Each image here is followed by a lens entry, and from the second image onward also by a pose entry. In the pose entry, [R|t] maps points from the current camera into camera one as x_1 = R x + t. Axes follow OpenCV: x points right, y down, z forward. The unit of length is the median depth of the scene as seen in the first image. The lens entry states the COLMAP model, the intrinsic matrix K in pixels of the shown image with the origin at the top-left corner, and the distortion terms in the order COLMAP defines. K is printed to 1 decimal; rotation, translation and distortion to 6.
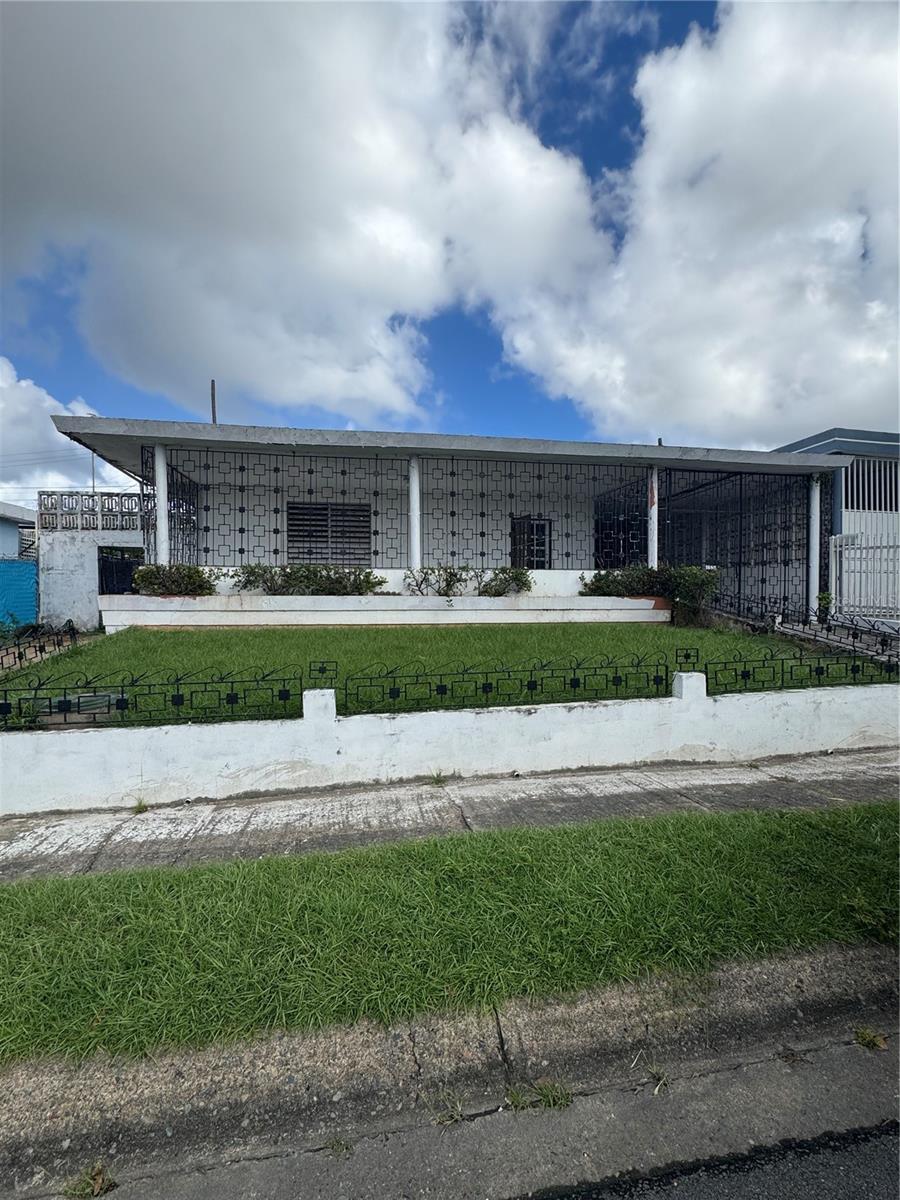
lens RADIAL K [[557.5, 0, 450.0], [0, 557.5, 600.0], [0, 0, 1]] dist [0.040655, -0.020721]
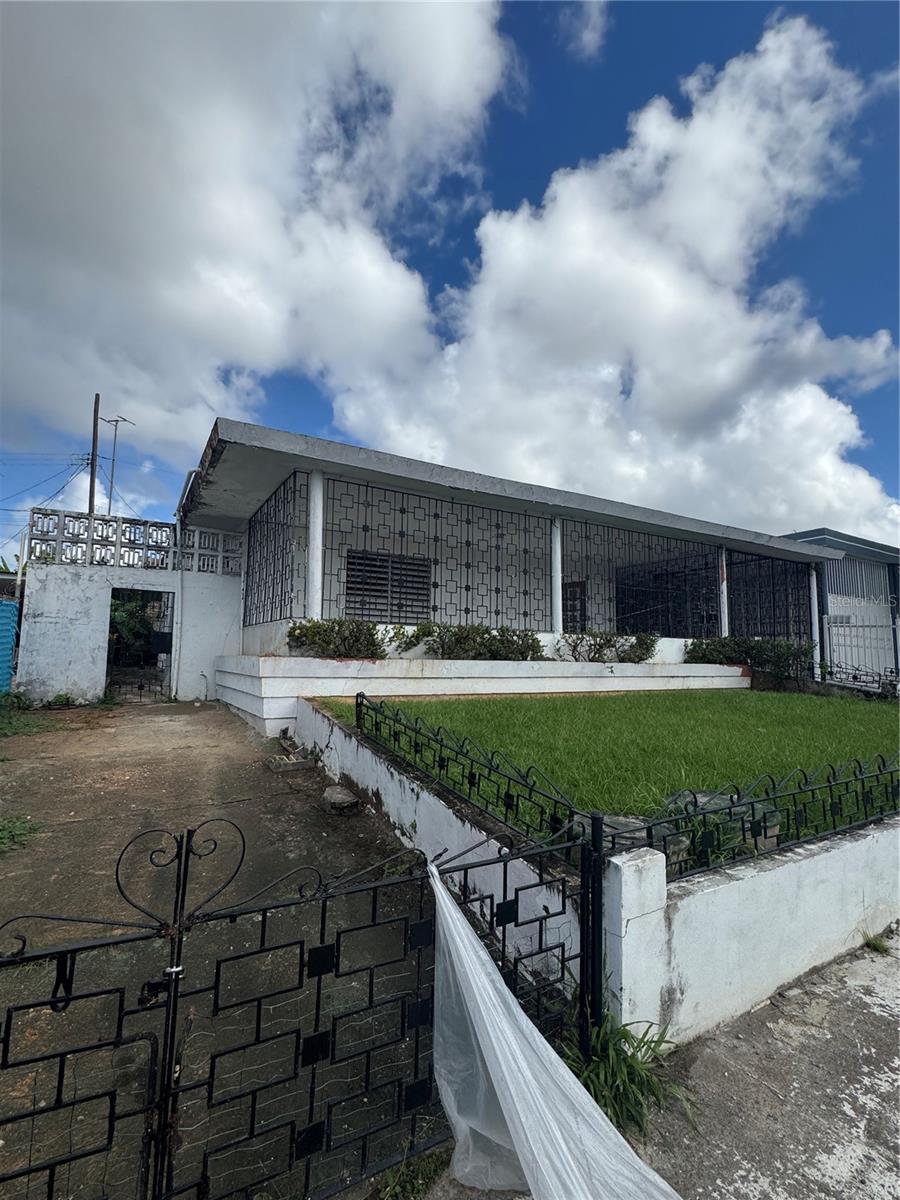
lens RADIAL K [[561.7, 0, 450.2], [0, 561.7, 577.0], [0, 0, 1]] dist [-0.015287, 0.000138]
pose [[0.933962, 0.065337, 0.351348, -0.441285], [-0.012265, 0.988426, -0.151206, -0.002253], [-0.357161, 0.136911, 0.923954, 0.140879]]
